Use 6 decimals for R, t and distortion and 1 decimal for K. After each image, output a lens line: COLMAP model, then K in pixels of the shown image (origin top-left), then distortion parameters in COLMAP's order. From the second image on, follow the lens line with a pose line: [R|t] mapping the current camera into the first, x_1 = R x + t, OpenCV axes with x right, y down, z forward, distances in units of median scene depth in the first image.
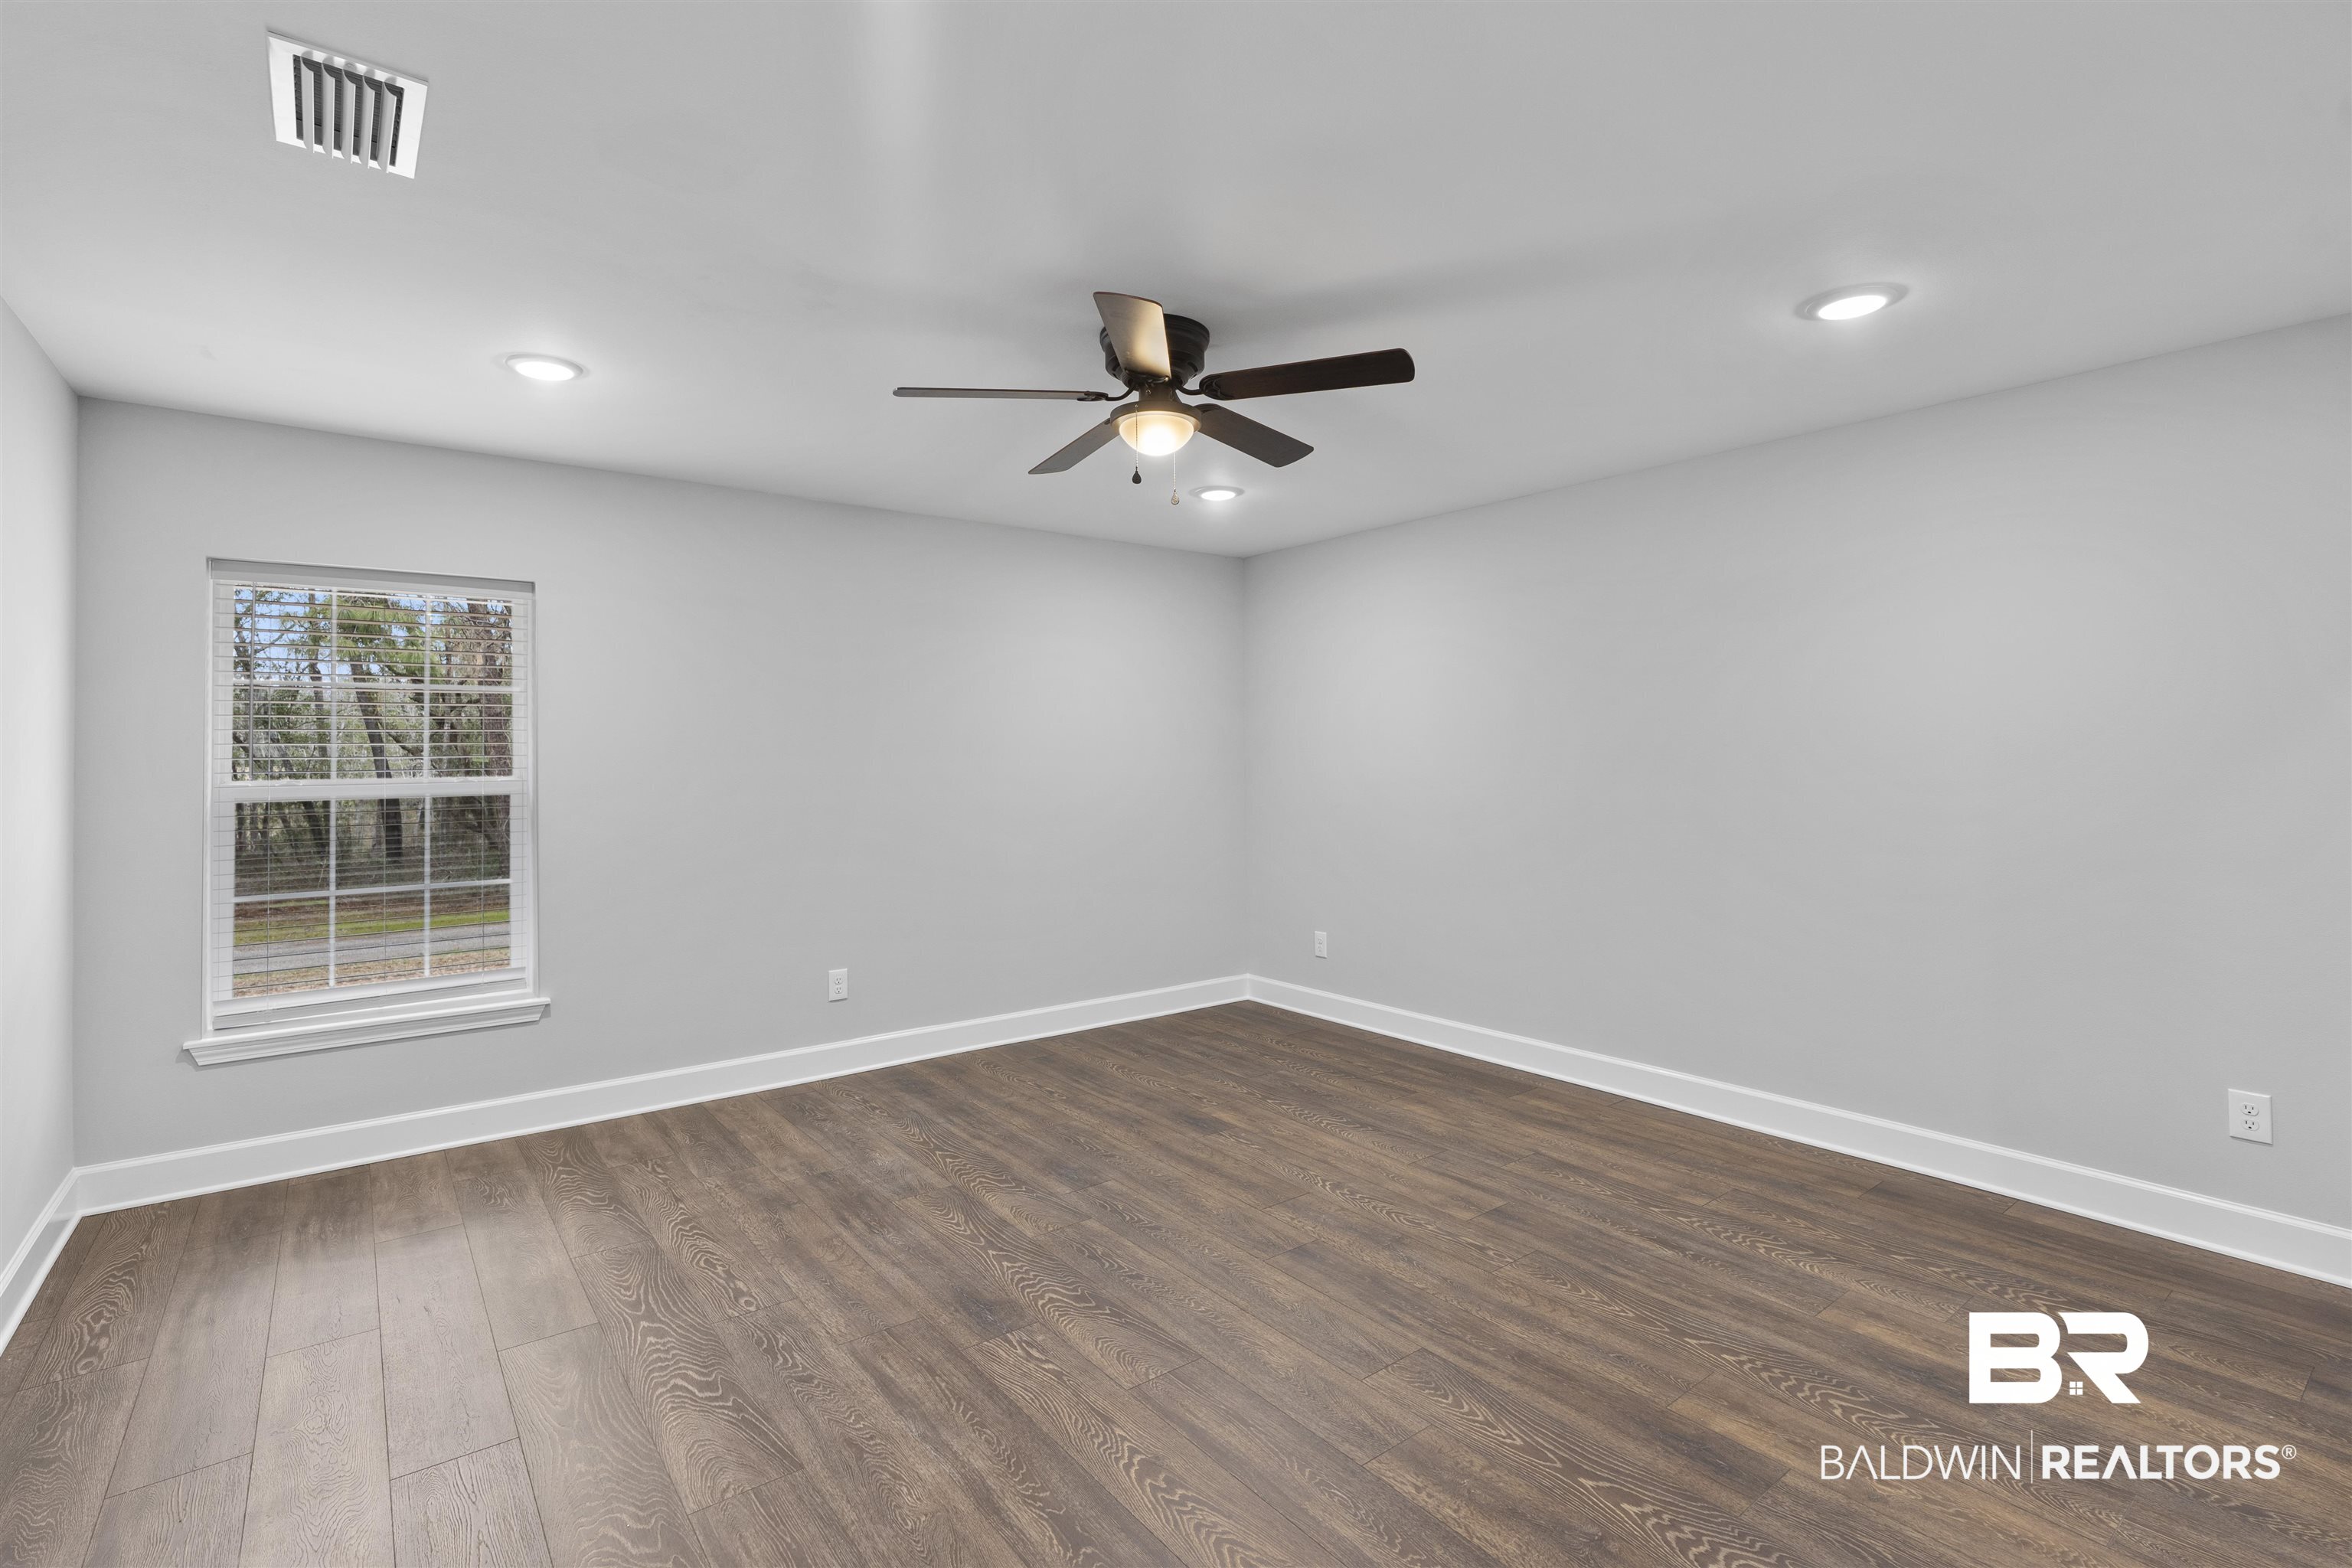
lens RADIAL K [[1080.5, 0, 1181.0], [0, 1080.5, 773.8], [0, 0, 1]] dist [-0.006368, 0.001670]
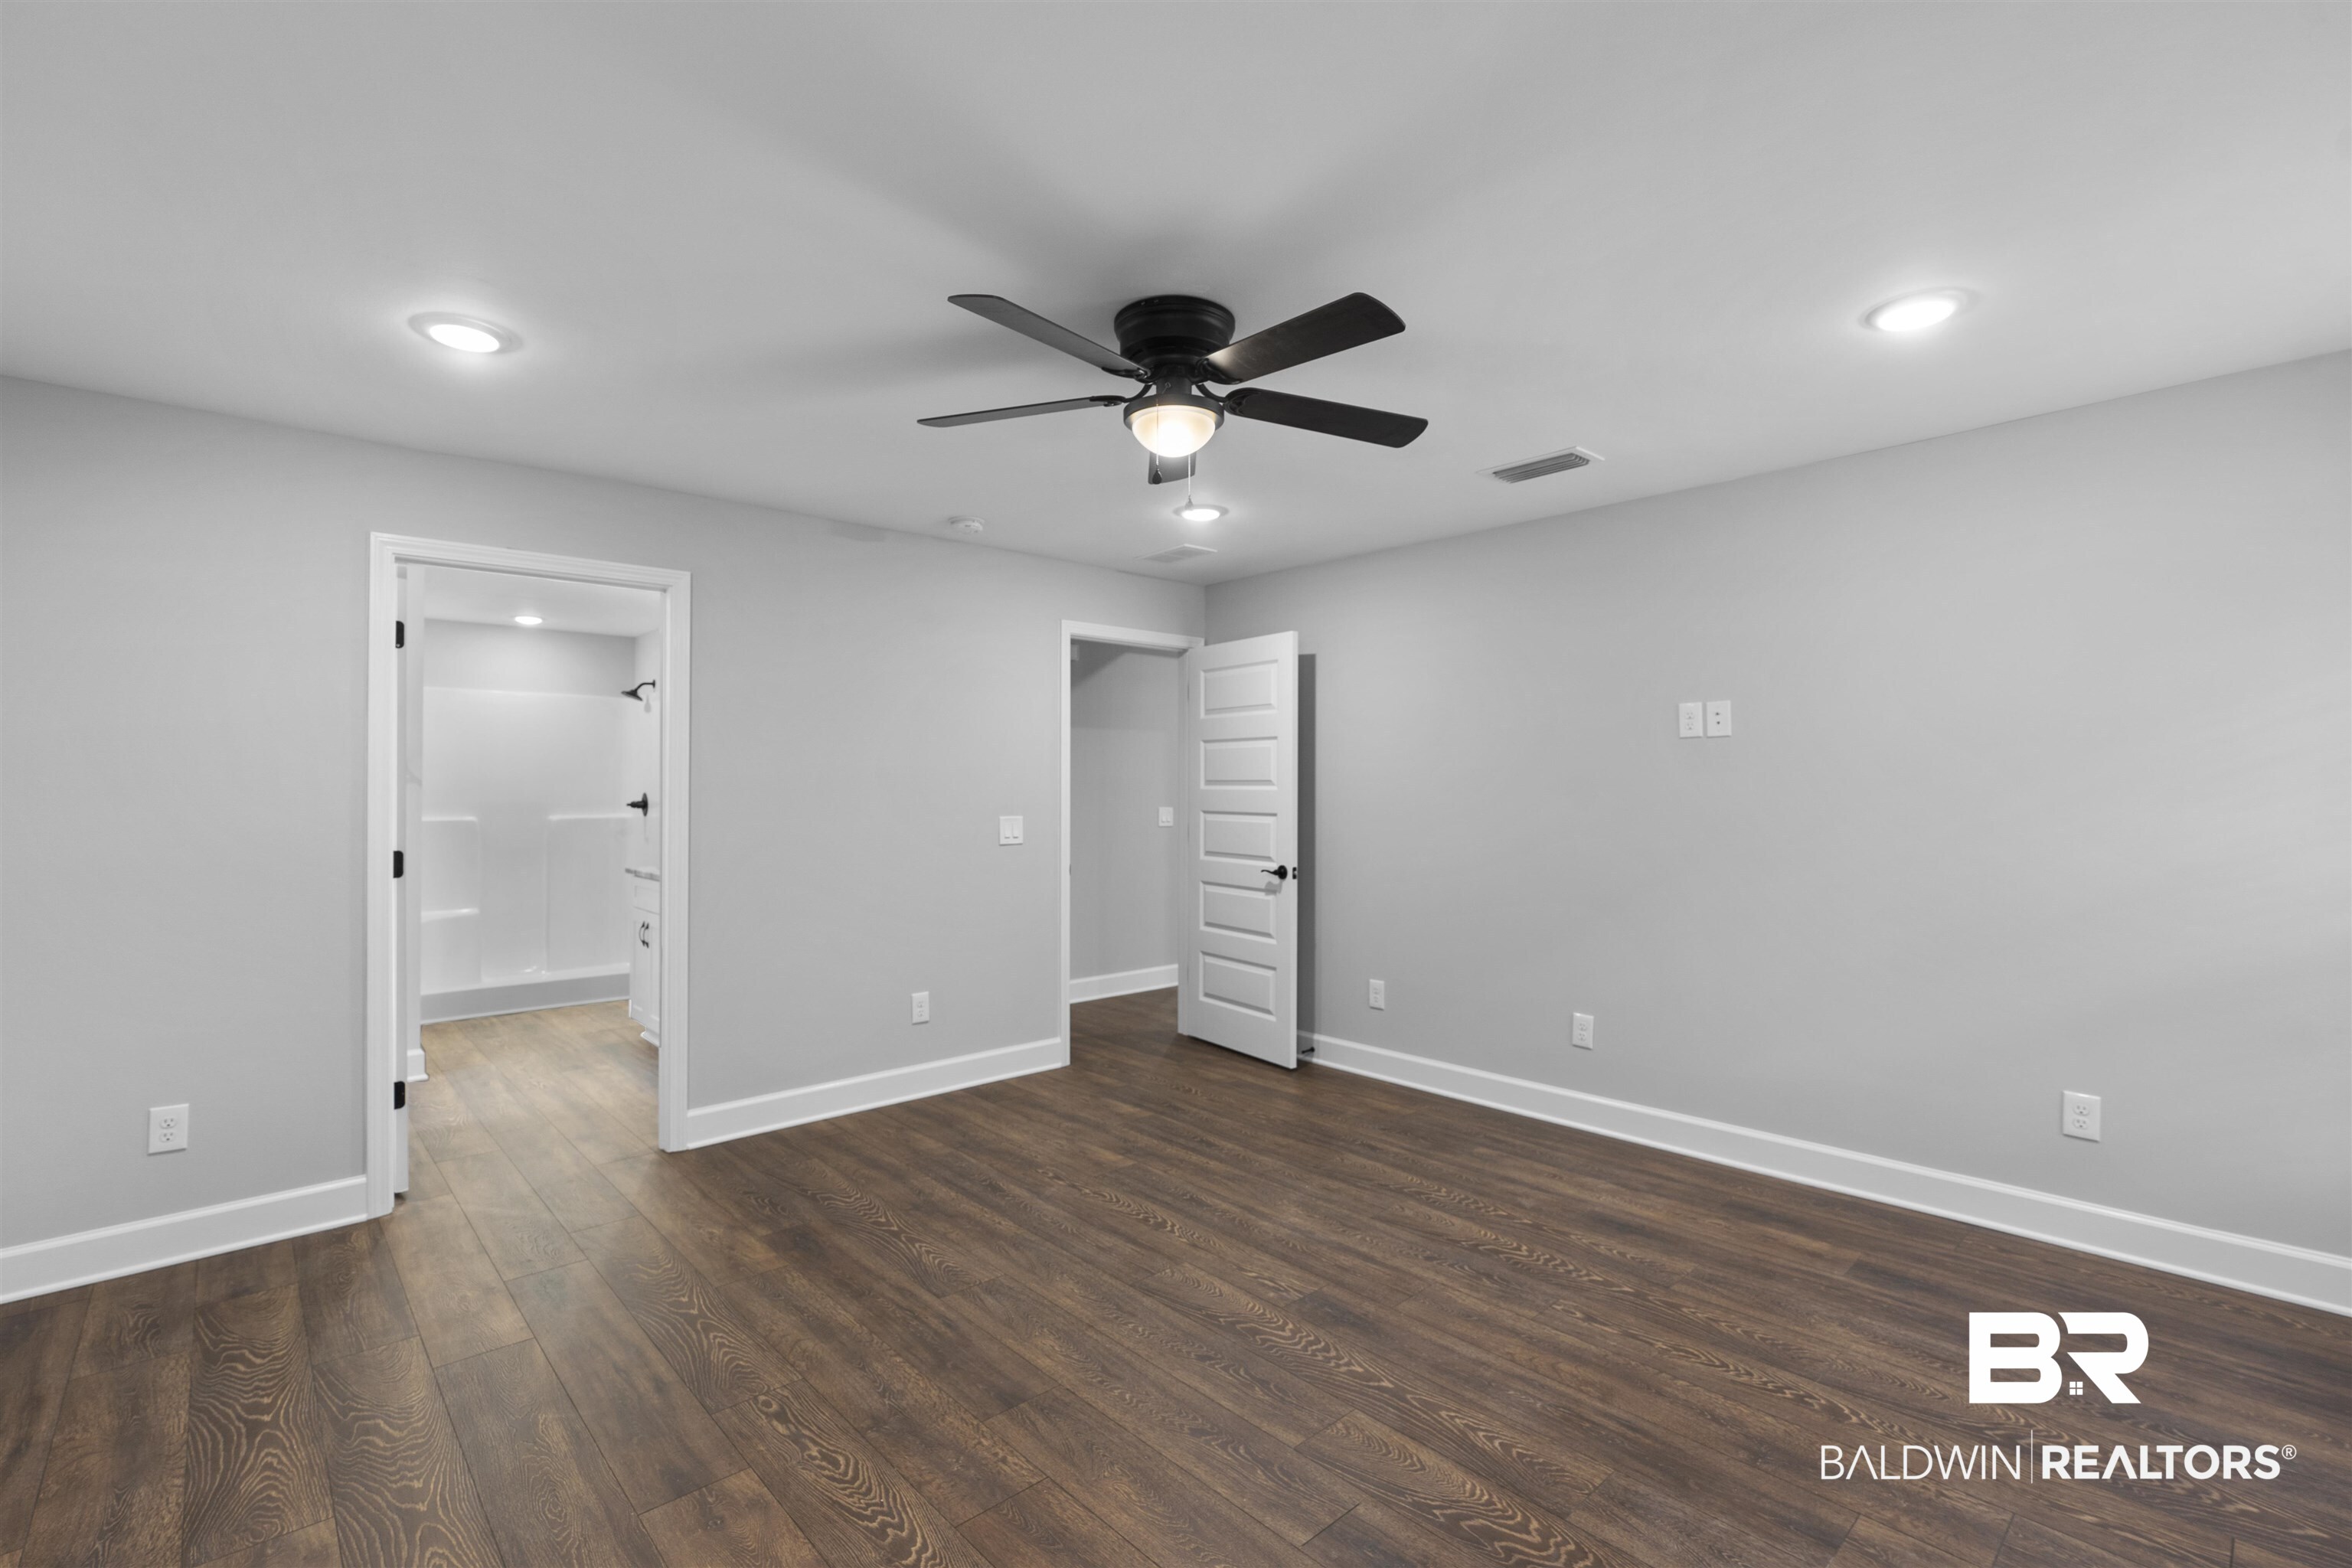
lens RADIAL K [[1059.2, 0, 1162.4], [0, 1059.2, 790.2], [0, 0, 1]] dist [-0.004093, 0.000368]
pose [[-0.997789, 0.008457, -0.065918, 0.051953], [0.007213, 0.999792, 0.019095, -0.032509], [0.066066, 0.018577, -0.997642, 2.010200]]
